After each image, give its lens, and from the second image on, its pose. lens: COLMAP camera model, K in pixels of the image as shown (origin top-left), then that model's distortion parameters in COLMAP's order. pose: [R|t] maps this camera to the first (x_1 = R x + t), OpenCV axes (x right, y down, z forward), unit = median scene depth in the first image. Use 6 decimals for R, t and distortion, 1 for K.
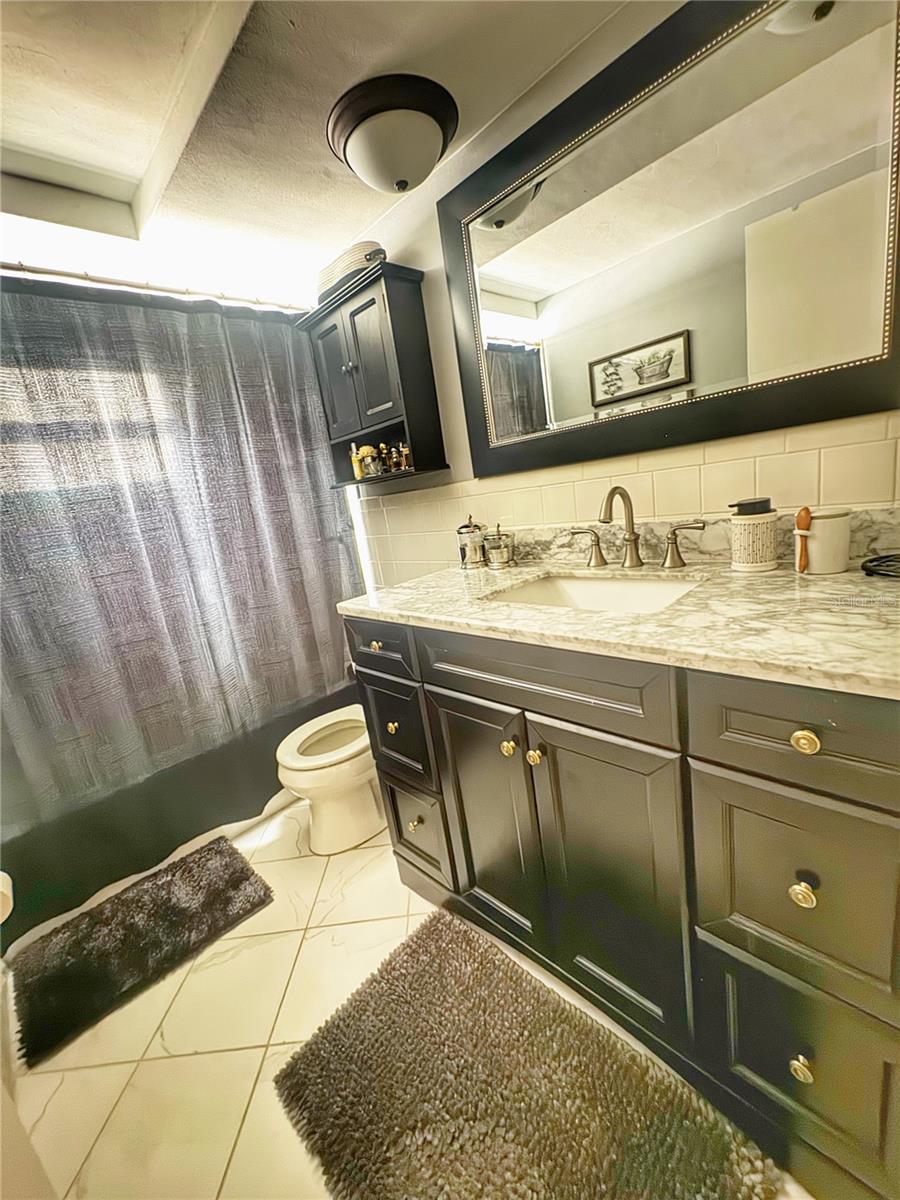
lens RADIAL K [[483.0, 0, 453.3], [0, 483.0, 597.3], [0, 0, 1]] dist [0.009335, 0.000277]
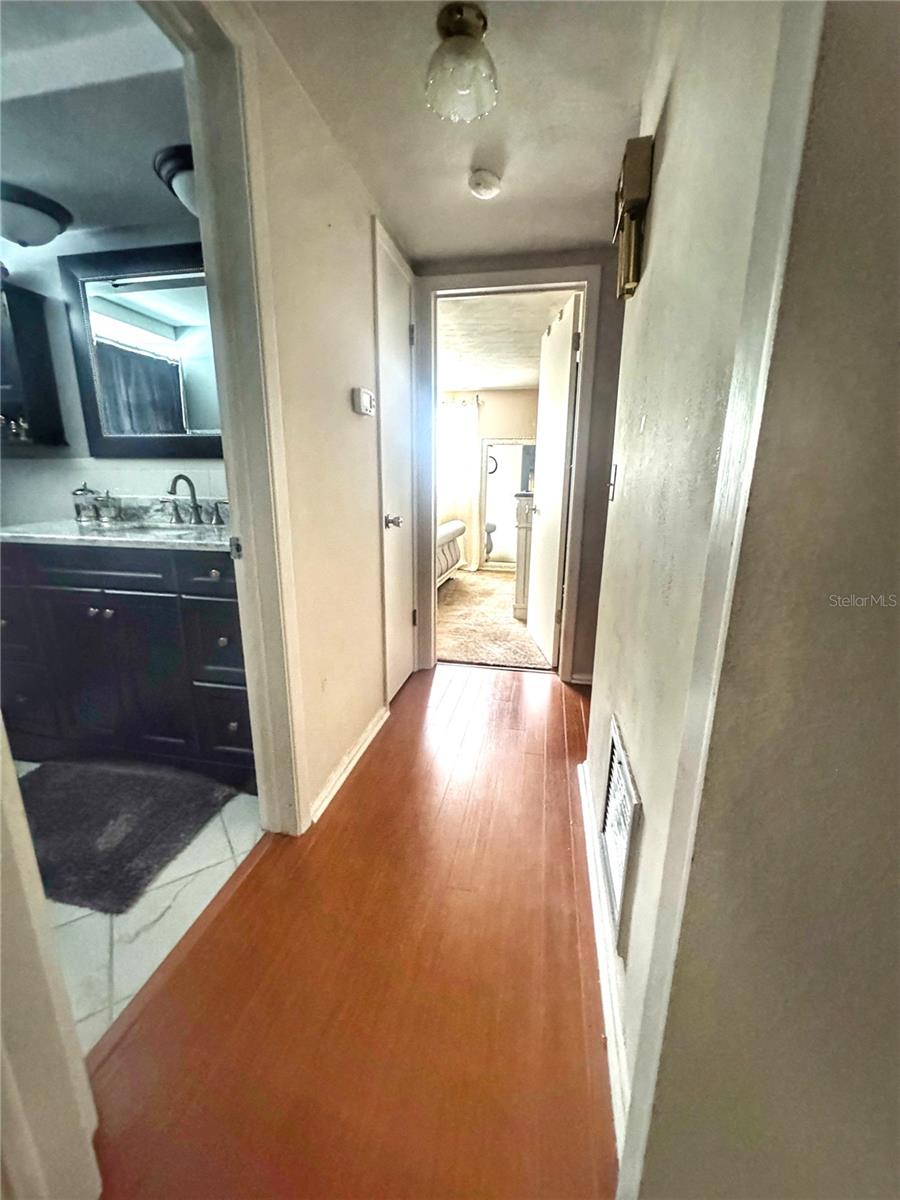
lens RADIAL K [[483.0, 0, 447.1], [0, 483.0, 592.6], [0, 0, 1]] dist [0.009335, 0.000277]
pose [[0.824274, 0.020944, 0.565804, 0.114628], [-0.005439, 0.999562, -0.029077, 0.189117], [-0.566166, 0.020891, 0.824027, -0.764911]]
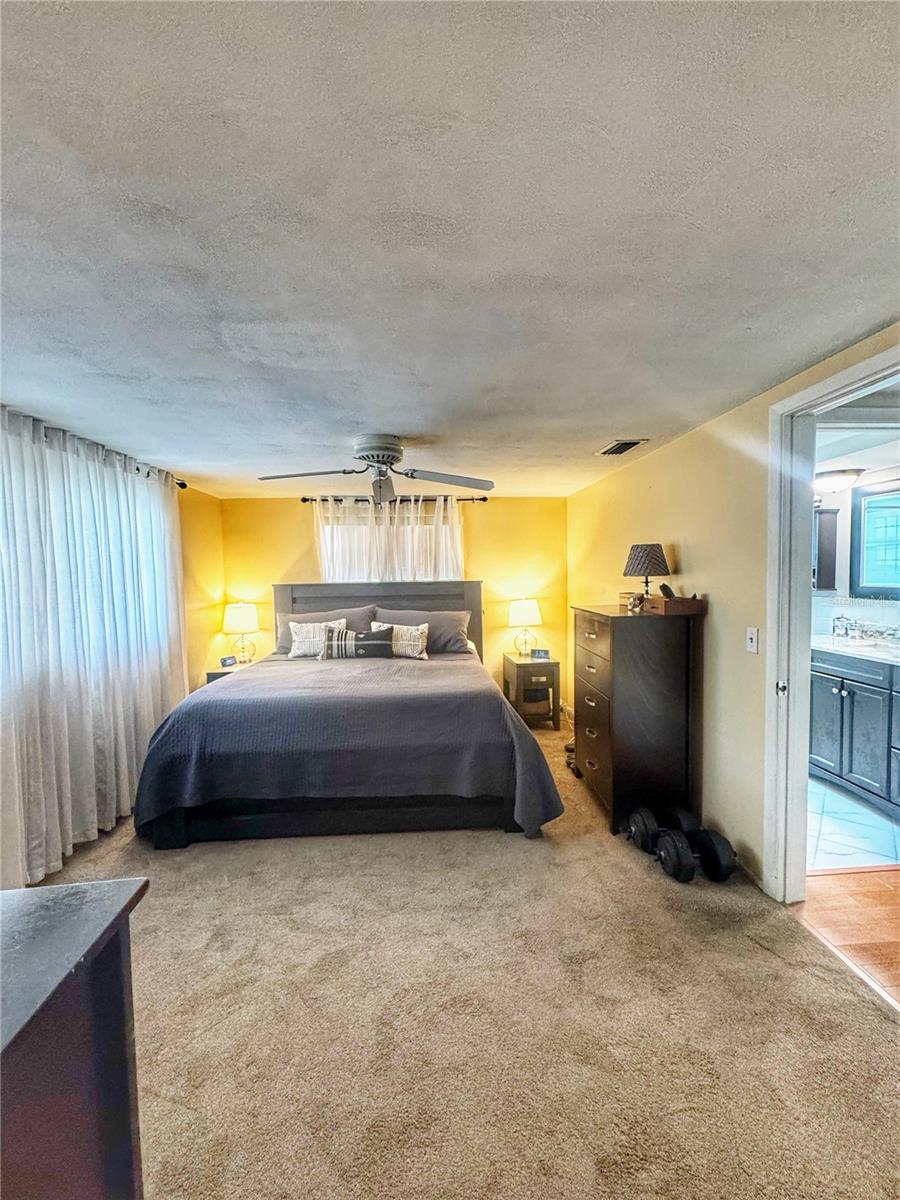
lens RADIAL K [[483.0, 0, 448.7], [0, 483.0, 598.0], [0, 0, 1]] dist [0.009335, 0.000277]
pose [[0.753295, 0.165150, -0.636610, 0.089250], [-0.233343, 0.972100, -0.023930, 0.260393], [0.614896, 0.166575, 0.770815, -2.028206]]
